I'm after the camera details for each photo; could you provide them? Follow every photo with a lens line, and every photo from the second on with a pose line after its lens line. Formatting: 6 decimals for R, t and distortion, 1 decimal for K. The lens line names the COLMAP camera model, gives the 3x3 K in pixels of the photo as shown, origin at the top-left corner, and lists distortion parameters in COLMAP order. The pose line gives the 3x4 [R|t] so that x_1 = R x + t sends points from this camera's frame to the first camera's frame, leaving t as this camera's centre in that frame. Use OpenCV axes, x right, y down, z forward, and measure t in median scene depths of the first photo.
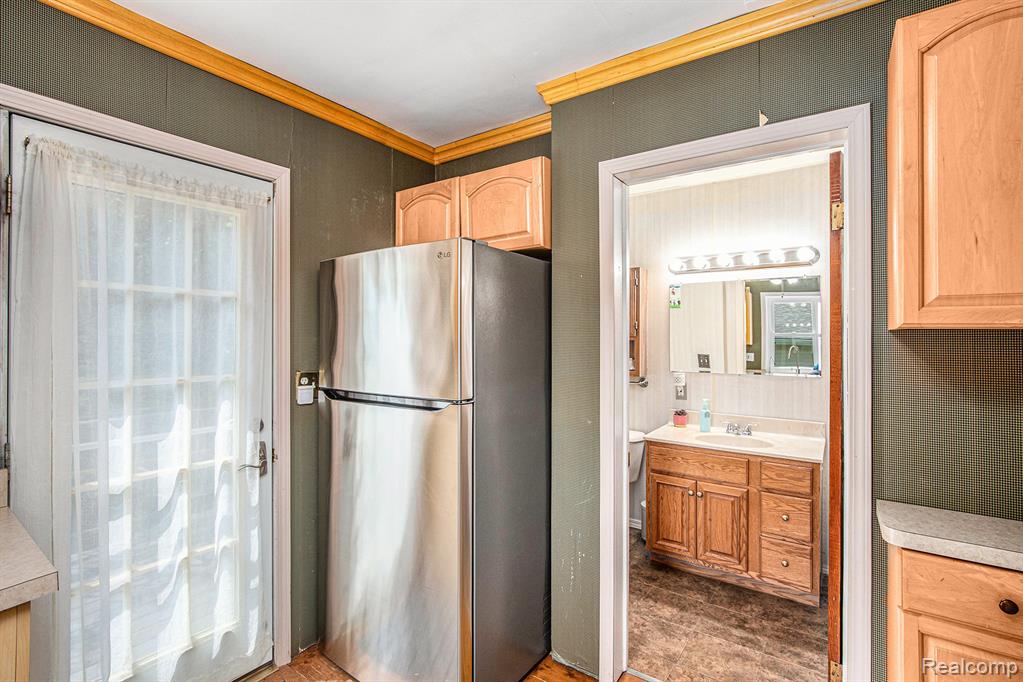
lens RADIAL K [[480.9, 0, 508.5], [0, 480.9, 339.0], [0, 0, 1]] dist [-0.007912, 0.000868]
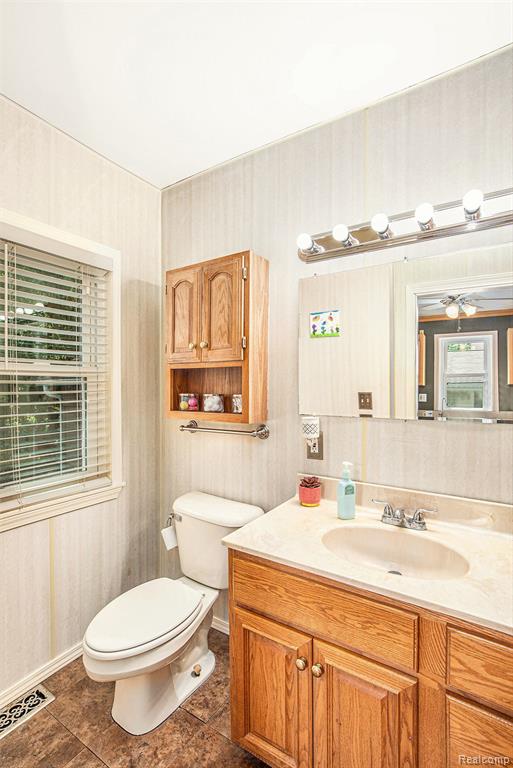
lens RADIAL K [[361.0, 0, 242.5], [0, 361.0, 397.9], [0, 0, 1]] dist [-0.007912, 0.000868]
pose [[0.999982, -0.003938, 0.004620, 0.273829], [0.003815, 0.999649, 0.026210, 0.033707], [-0.004722, -0.026191, 0.999646, 0.549304]]
